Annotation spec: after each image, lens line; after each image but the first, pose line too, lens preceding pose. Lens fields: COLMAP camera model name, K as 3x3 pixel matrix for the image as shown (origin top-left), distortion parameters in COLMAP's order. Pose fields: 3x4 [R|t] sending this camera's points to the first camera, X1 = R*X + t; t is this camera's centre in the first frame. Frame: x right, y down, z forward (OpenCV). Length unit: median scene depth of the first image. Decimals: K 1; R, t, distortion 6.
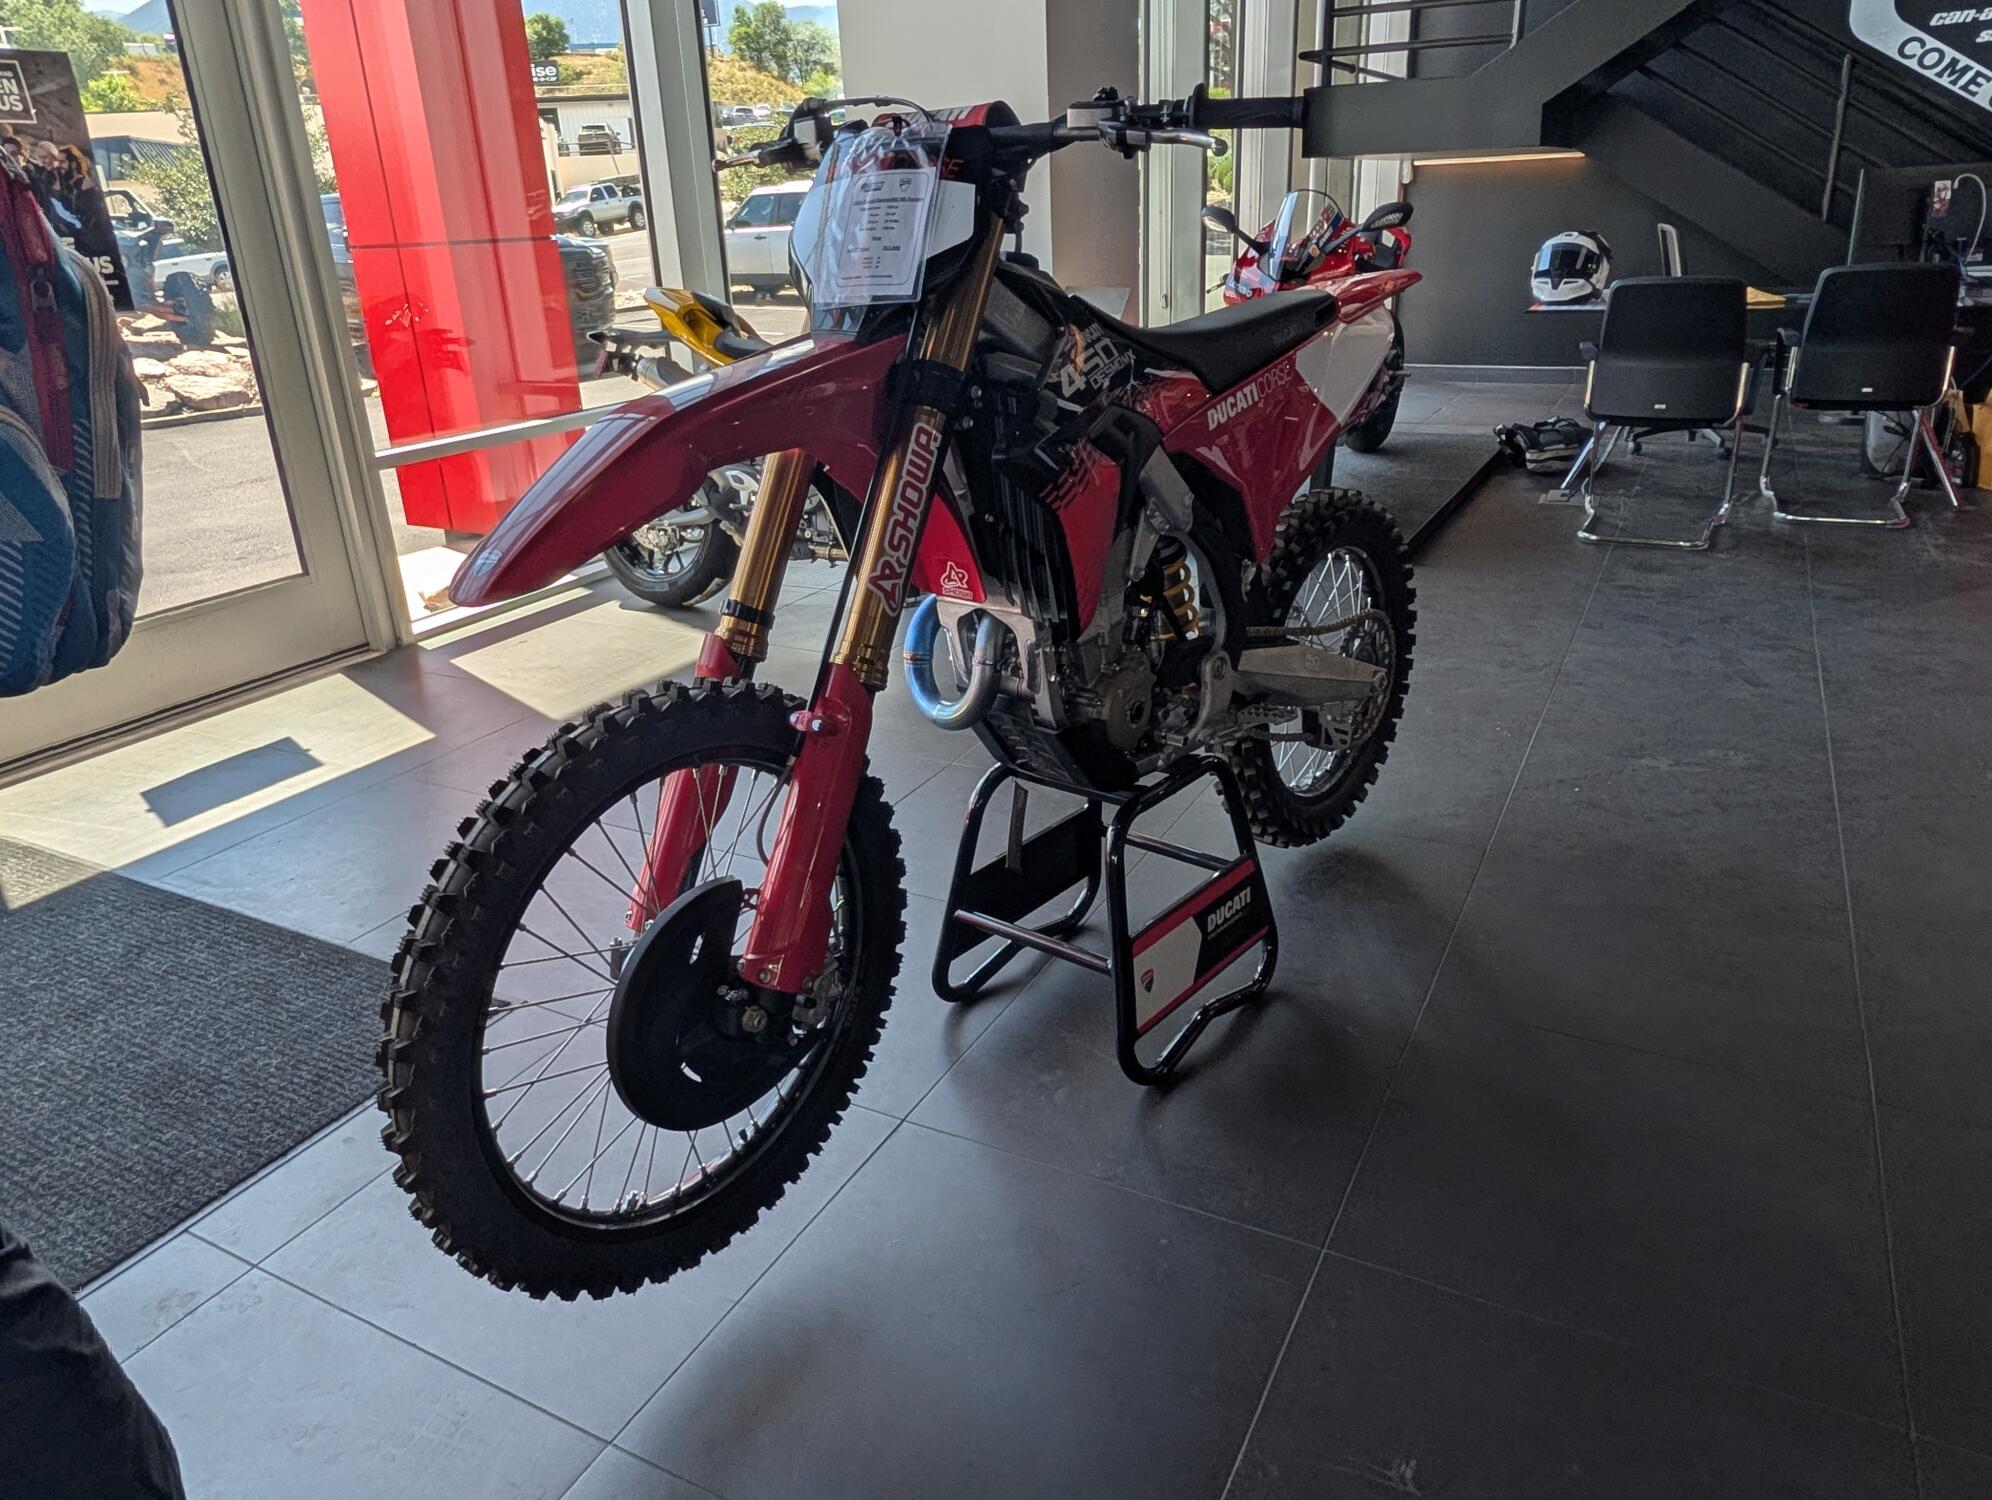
lens RADIAL K [[1340.2, 0, 971.4], [0, 1340.2, 750.6], [0, 0, 1]] dist [0.005073, -0.000699]
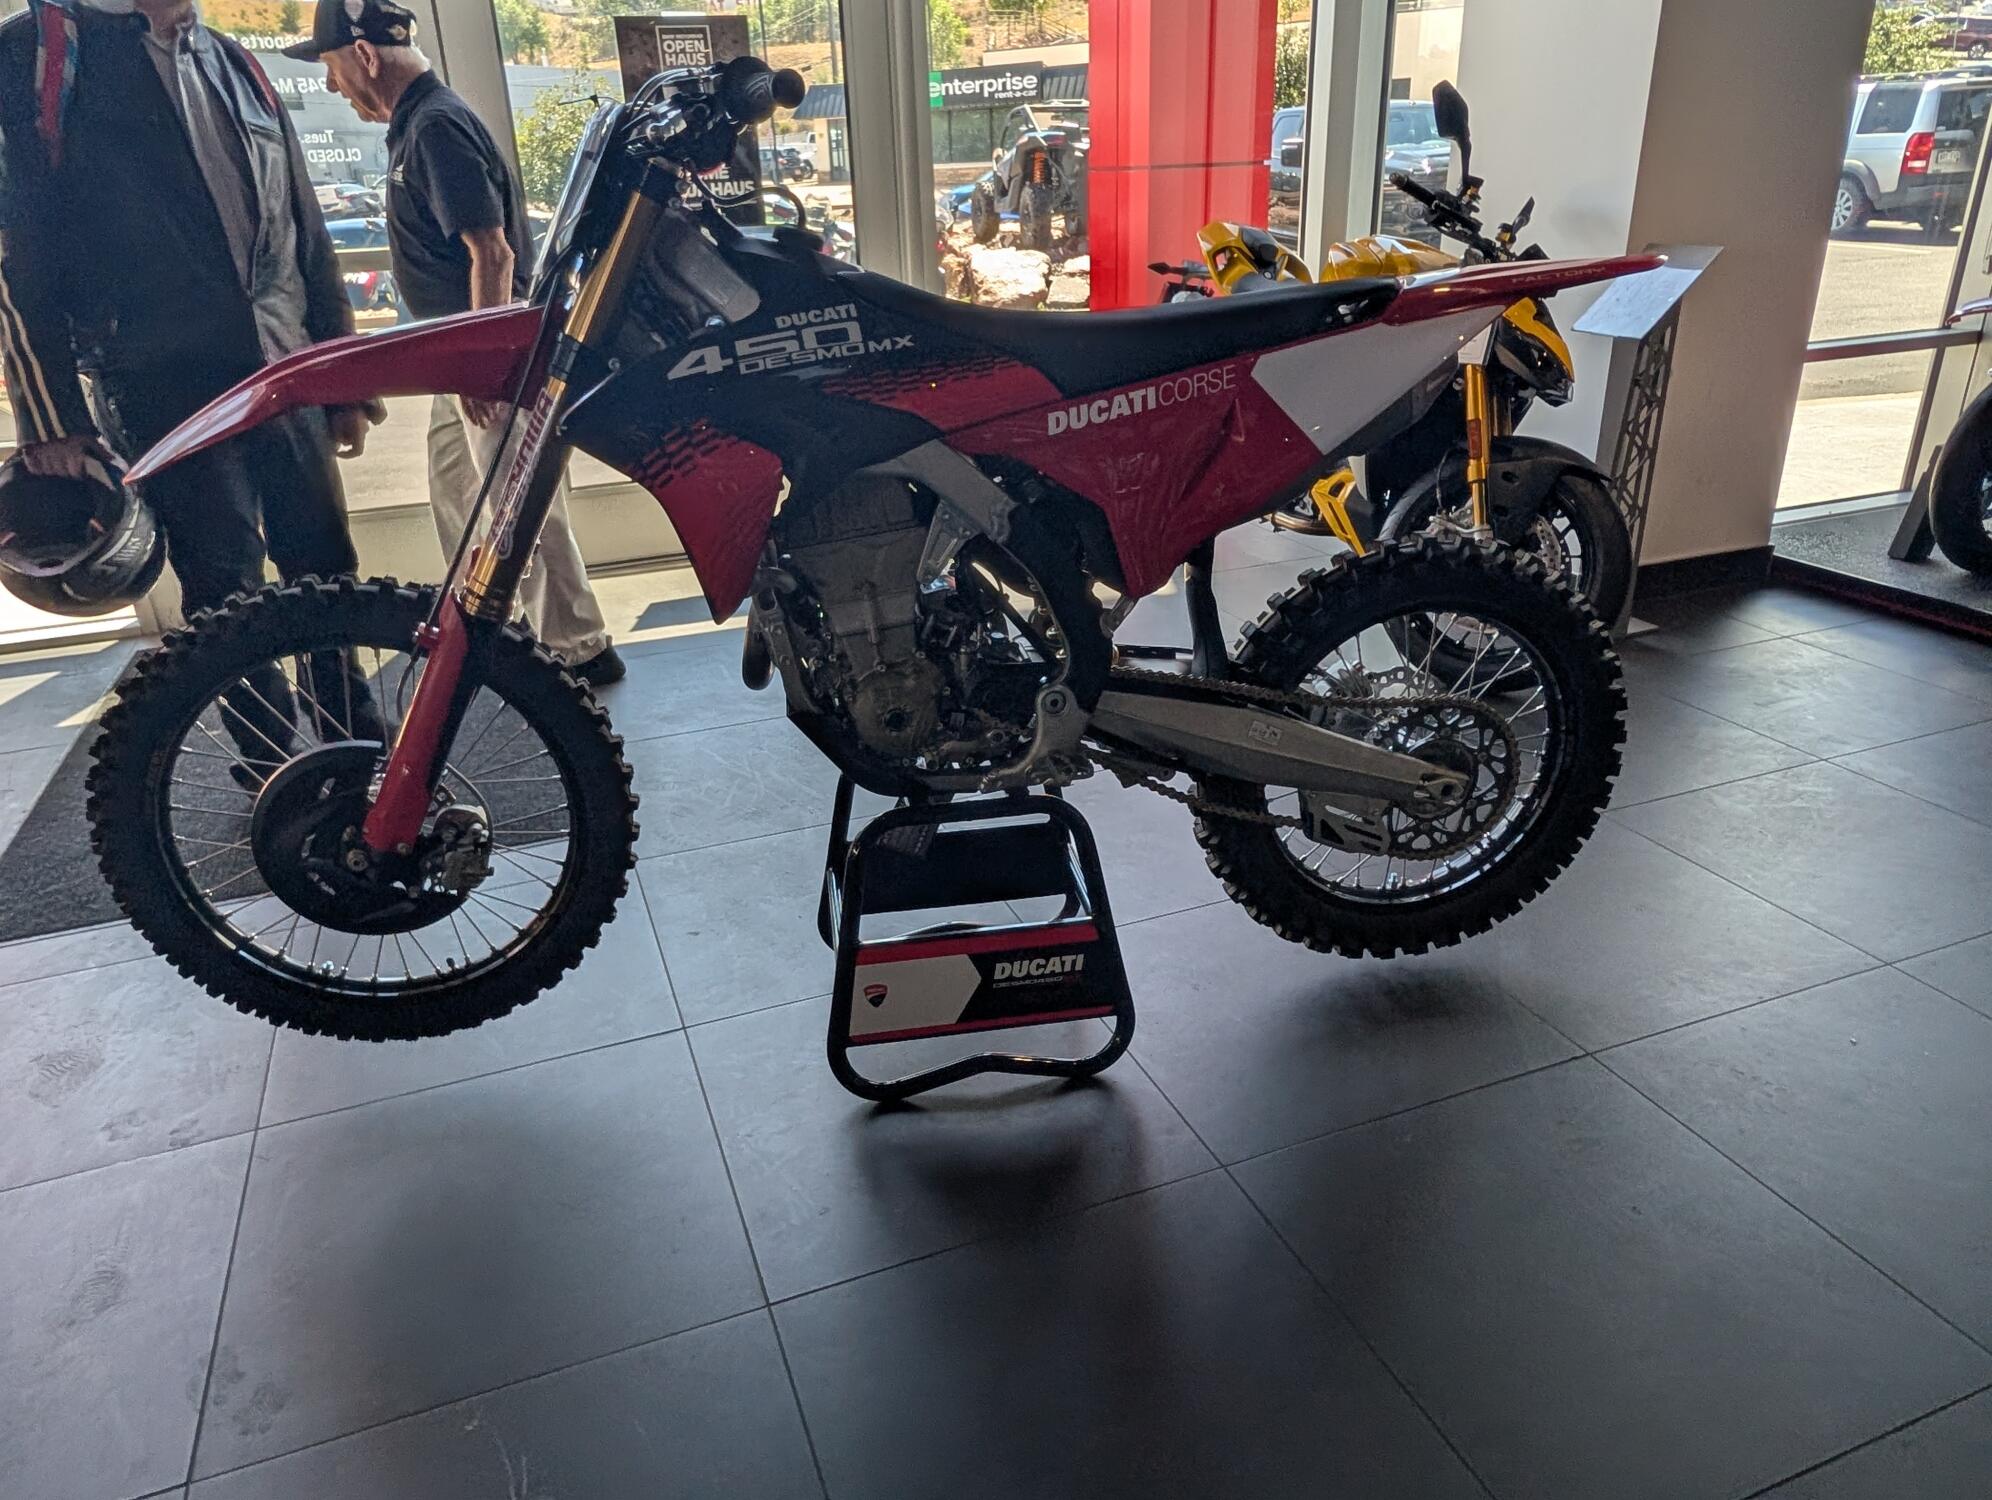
lens RADIAL K [[1340.2, 0, 971.4], [0, 1340.2, 750.6], [0, 0, 1]] dist [0.005073, -0.000699]
pose [[0.751599, 0.278347, -0.598015, 0.676778], [-0.242140, 0.959737, 0.142384, -0.142915], [0.613569, 0.037788, 0.788736, 0.264007]]
